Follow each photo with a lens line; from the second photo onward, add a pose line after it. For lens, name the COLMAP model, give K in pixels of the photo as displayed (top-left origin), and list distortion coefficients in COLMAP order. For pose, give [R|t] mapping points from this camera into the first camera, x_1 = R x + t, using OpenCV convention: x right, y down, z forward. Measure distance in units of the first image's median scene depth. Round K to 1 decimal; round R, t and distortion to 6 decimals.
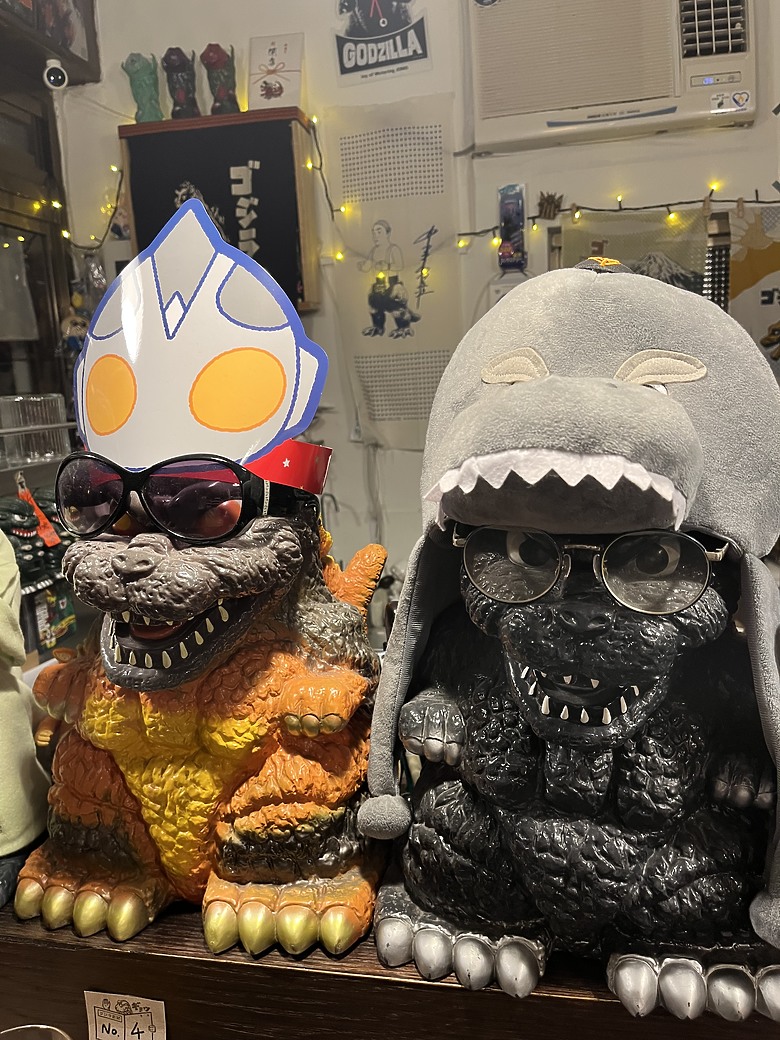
lens RADIAL K [[795.2, 0, 393.4], [0, 795.2, 517.9], [0, 0, 1]] dist [0.070207, -0.108947]
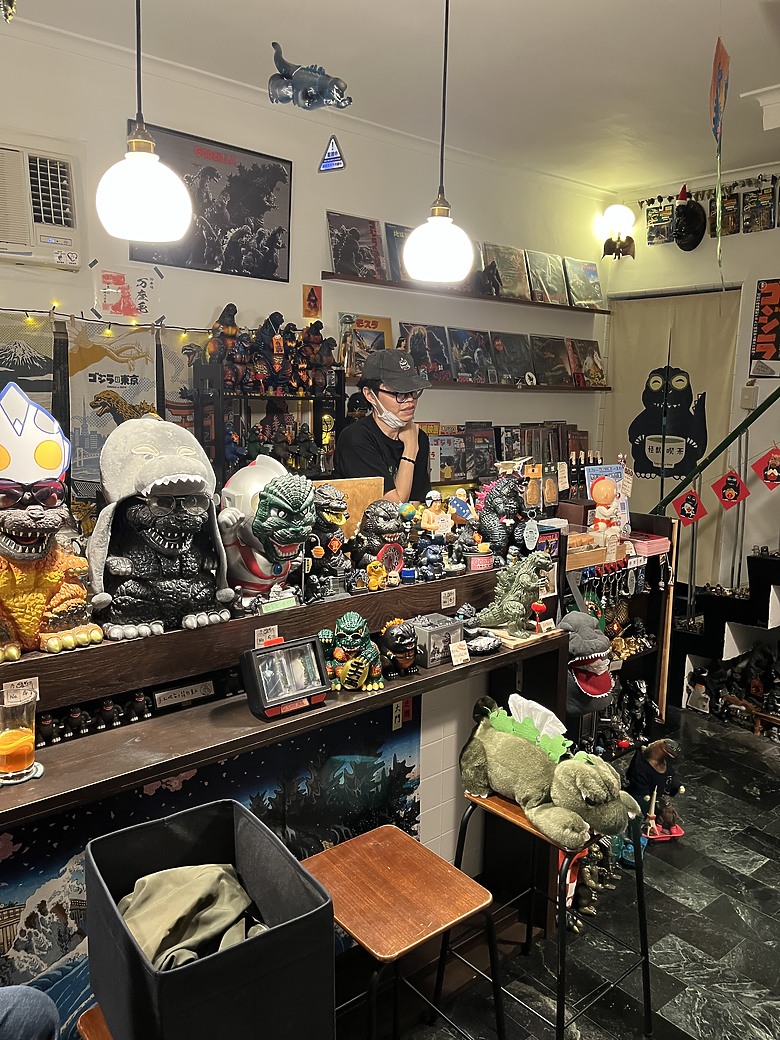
lens RADIAL K [[795.2, 0, 393.4], [0, 795.2, 517.9], [0, 0, 1]] dist [0.070207, -0.108947]
pose [[0.616029, -0.061243, 0.785339, -1.655297], [0.082267, 0.996523, 0.013180, 0.123392], [-0.783416, 0.056488, 0.618925, -1.681013]]
